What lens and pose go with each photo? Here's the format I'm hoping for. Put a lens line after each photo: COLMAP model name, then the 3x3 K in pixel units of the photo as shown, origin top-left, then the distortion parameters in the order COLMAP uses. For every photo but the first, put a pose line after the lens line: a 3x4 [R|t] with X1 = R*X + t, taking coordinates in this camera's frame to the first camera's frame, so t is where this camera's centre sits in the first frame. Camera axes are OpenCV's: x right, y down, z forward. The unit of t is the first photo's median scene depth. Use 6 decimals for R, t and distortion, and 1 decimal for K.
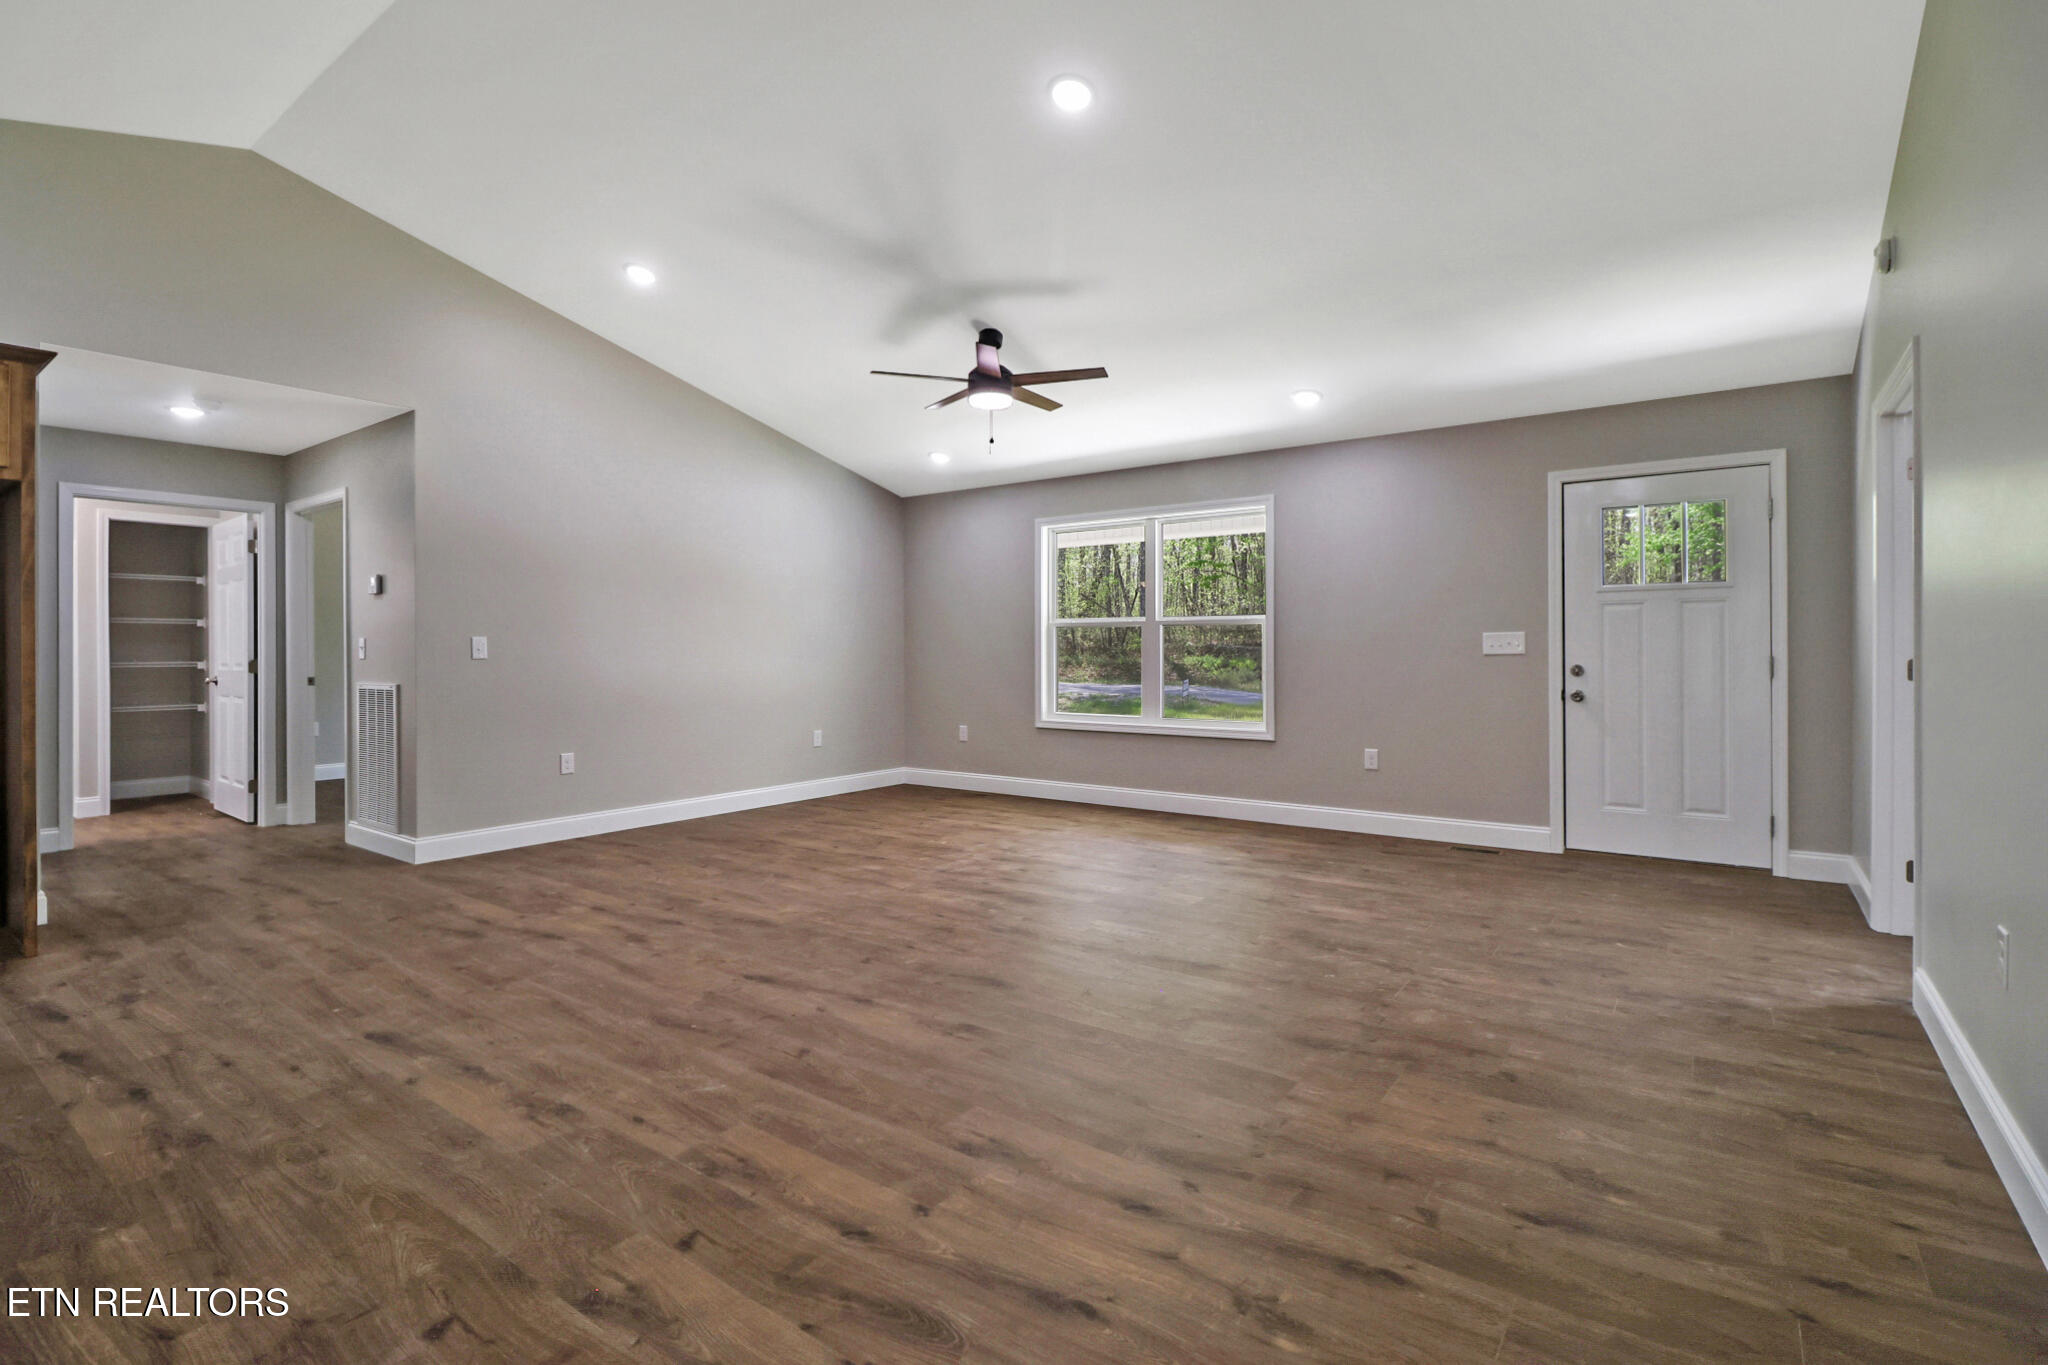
lens RADIAL K [[941.6, 0, 1034.6], [0, 941.6, 643.4], [0, 0, 1]] dist [-0.000080, -0.010593]
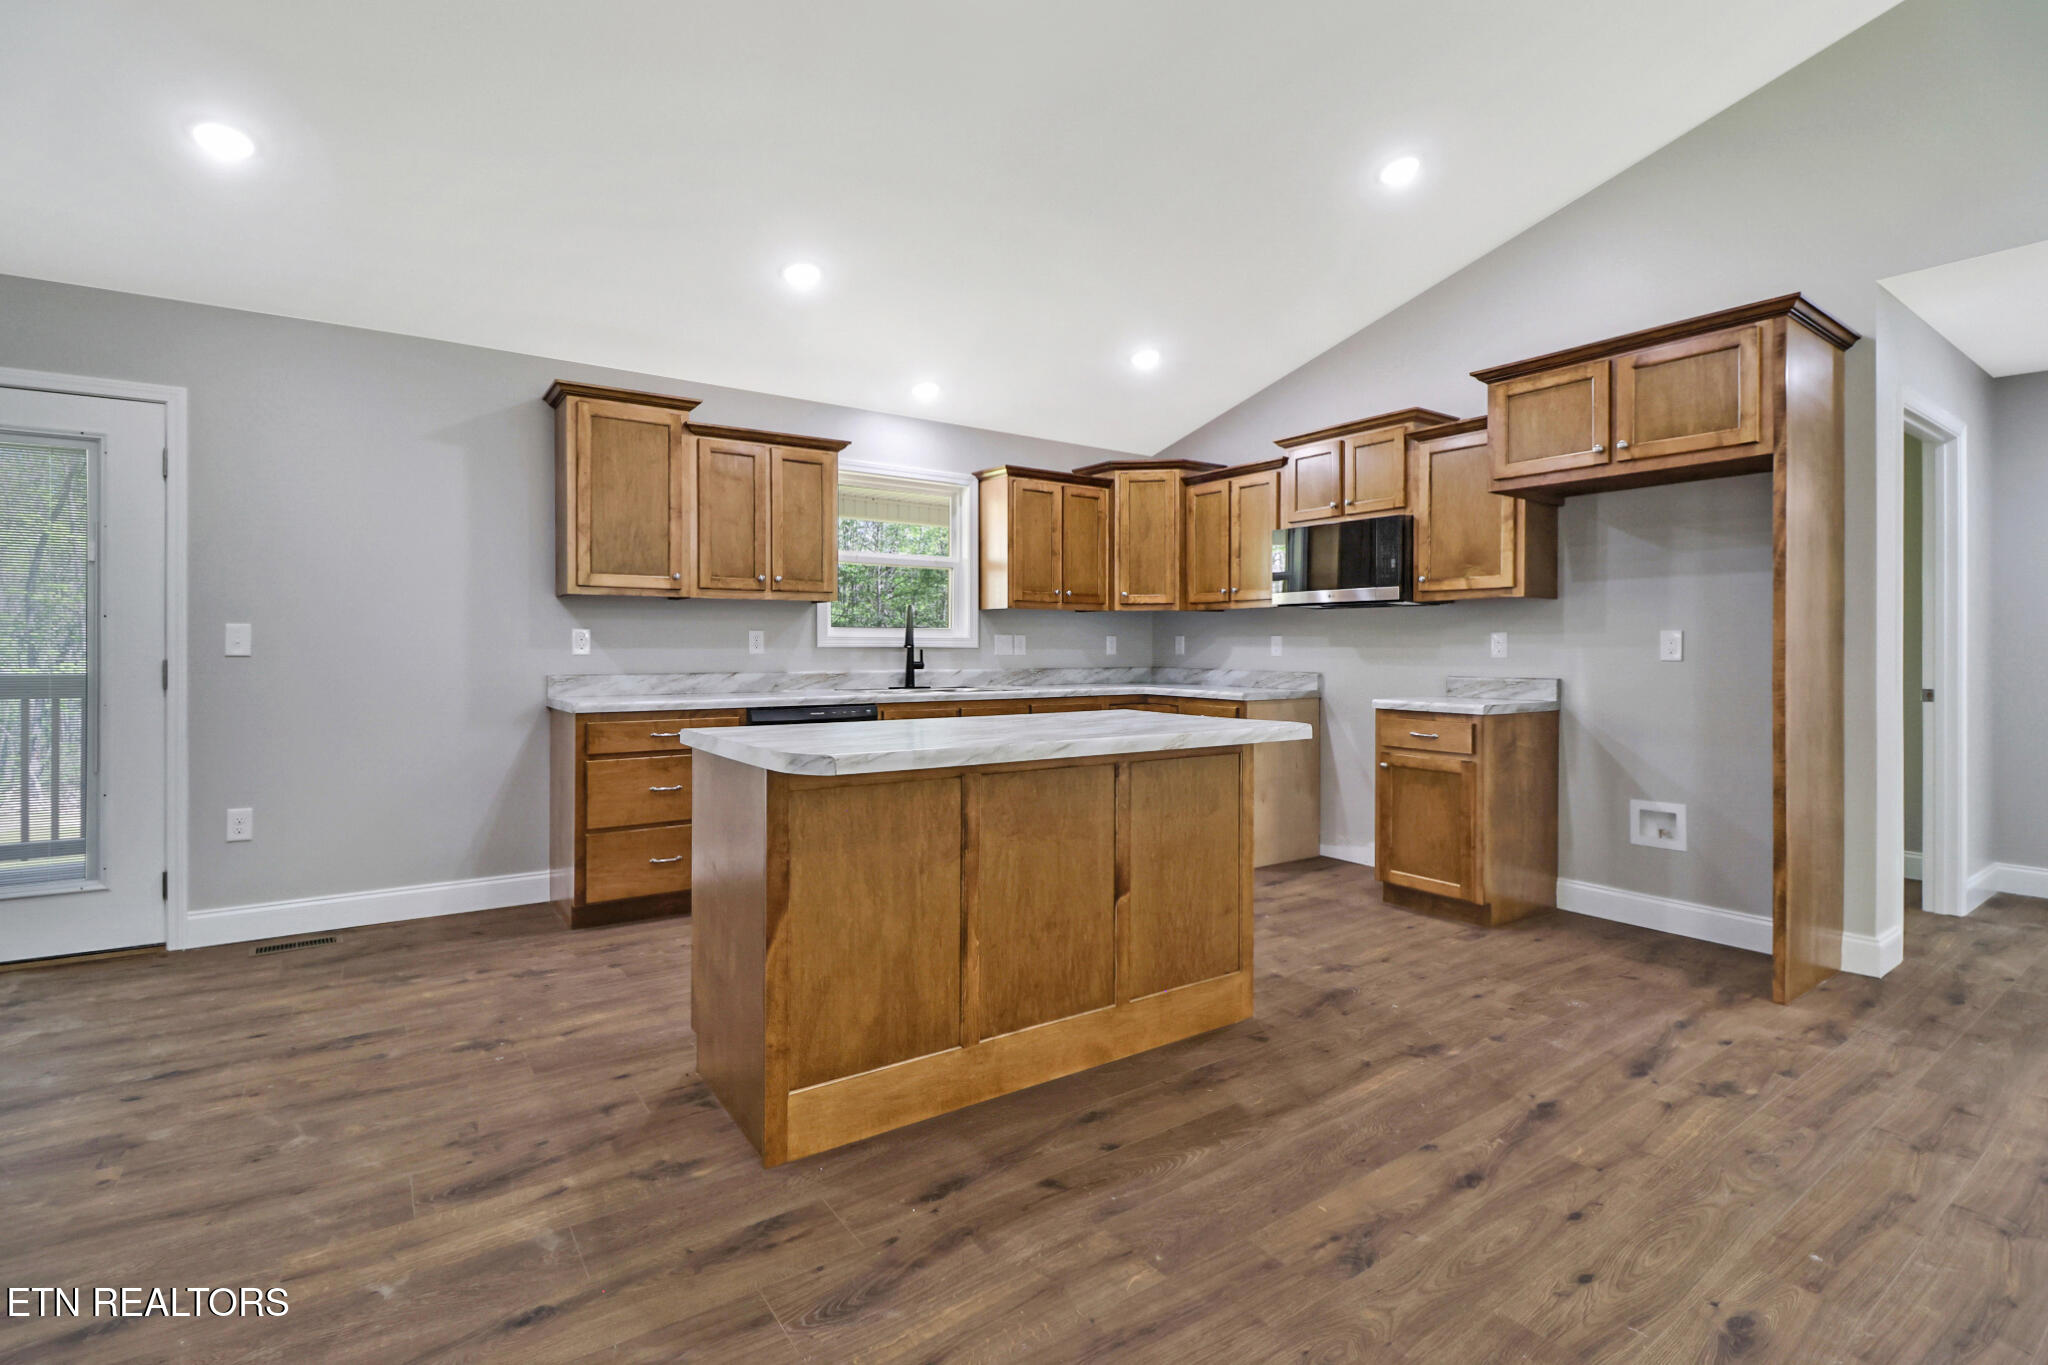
lens RADIAL K [[952.1, 0, 1032.5], [0, 952.1, 649.4], [0, 0, 1]] dist [0.000328, -0.012858]
pose [[-0.319723, 0.001260, -0.947510, -0.018409], [0.003505, 0.999994, 0.000147, 0.004402], [0.947504, -0.003275, -0.319726, 0.457294]]
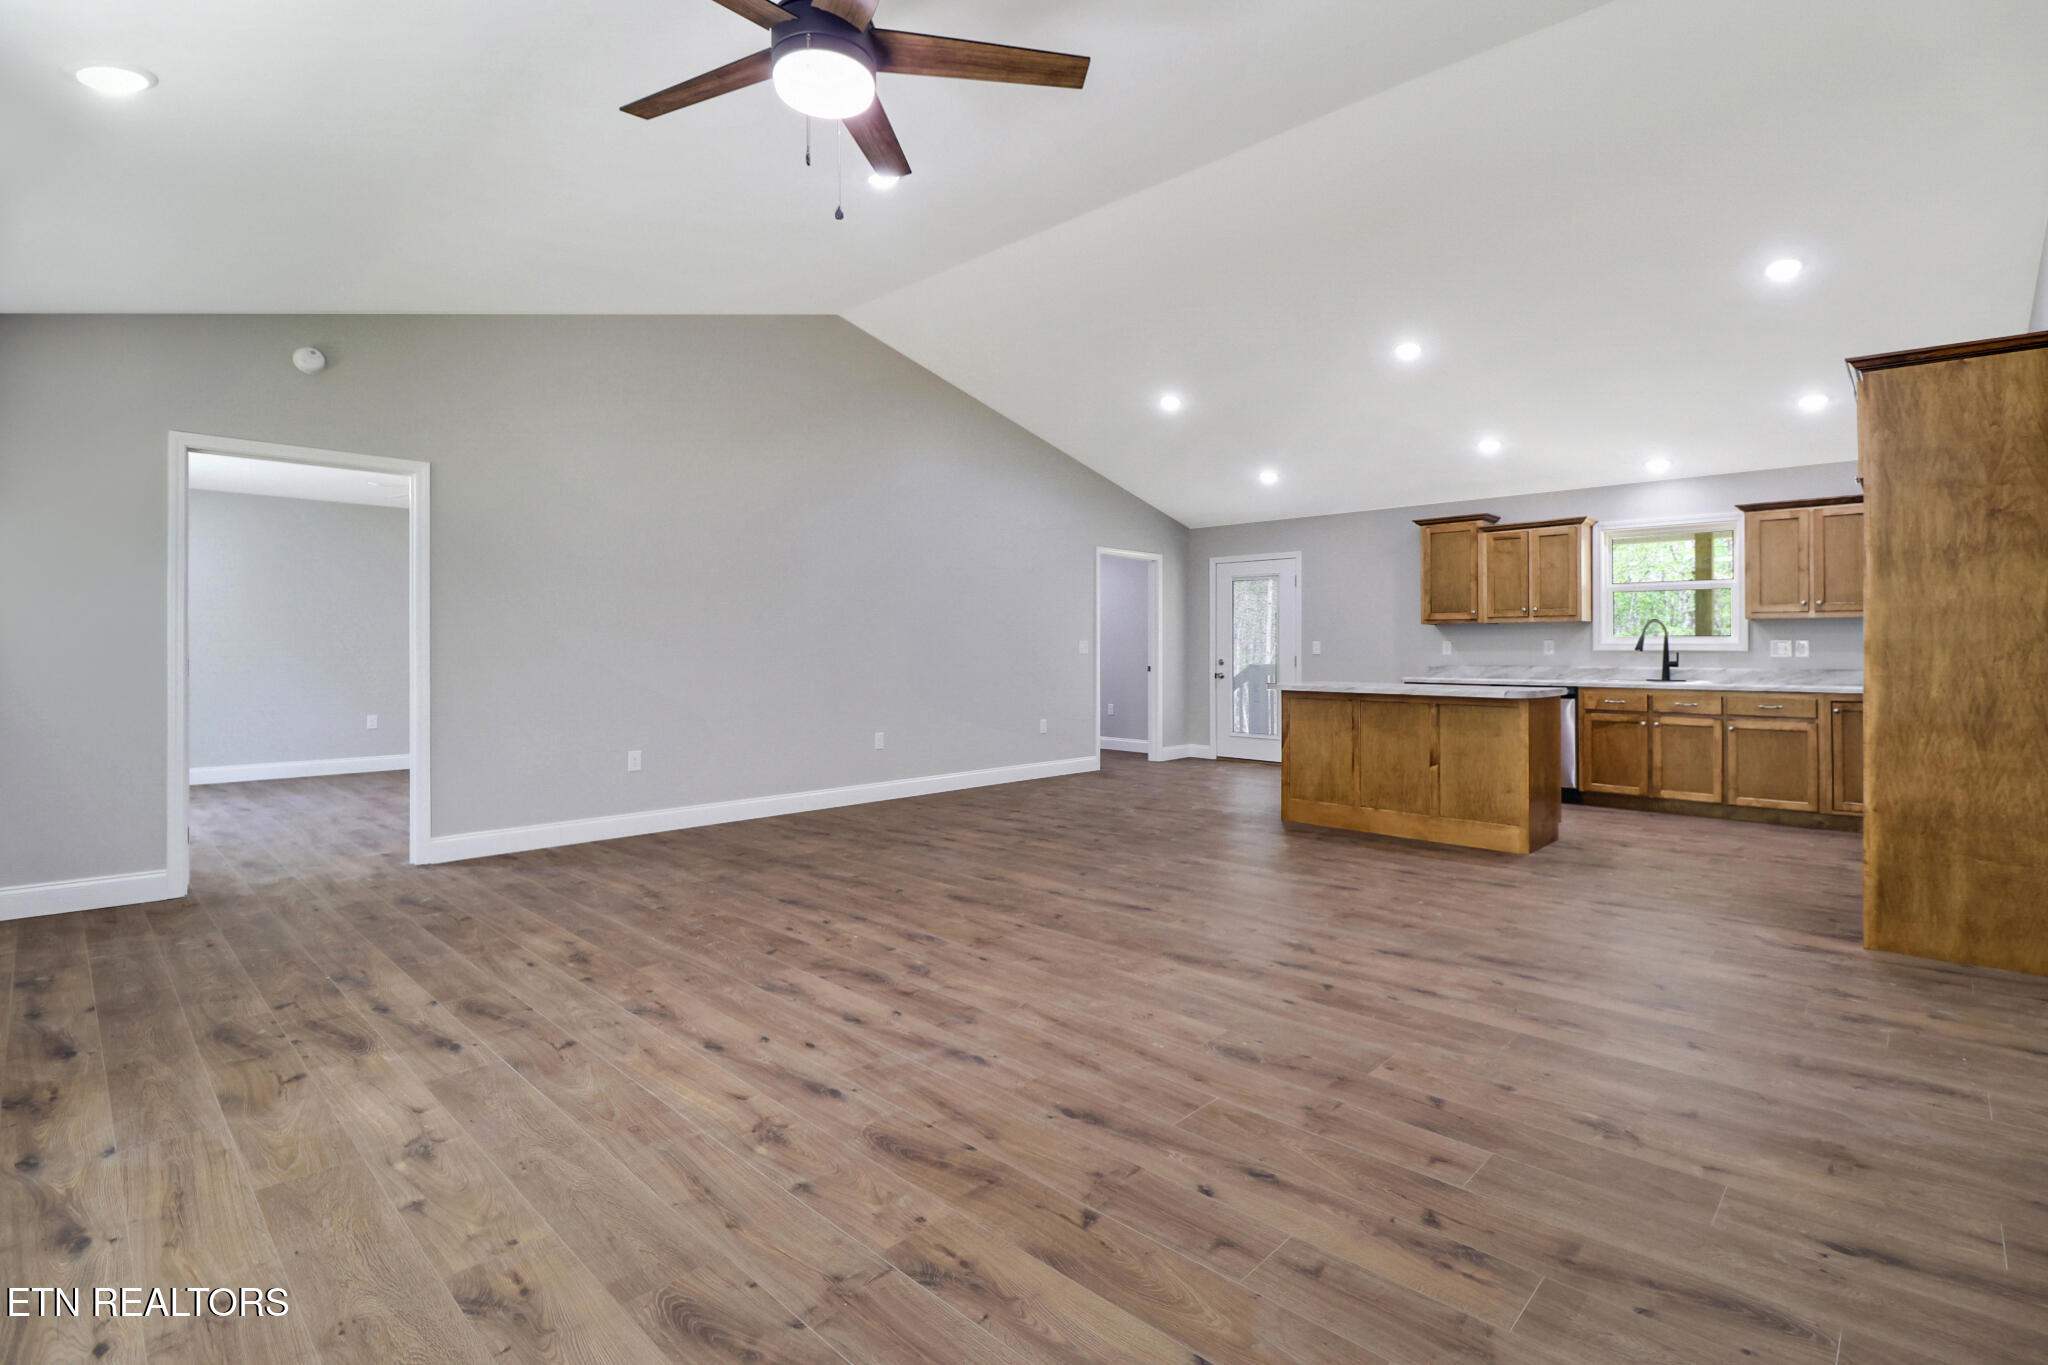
lens RADIAL K [[949.6, 0, 1030.1], [0, 949.6, 644.9], [0, 0, 1]] dist [0.001412, -0.015445]
pose [[-0.991129, 0.000370, 0.132906, -0.219987], [-0.001367, 0.999915, -0.012981, 0.013321], [-0.132899, -0.013048, -0.991044, 1.581199]]
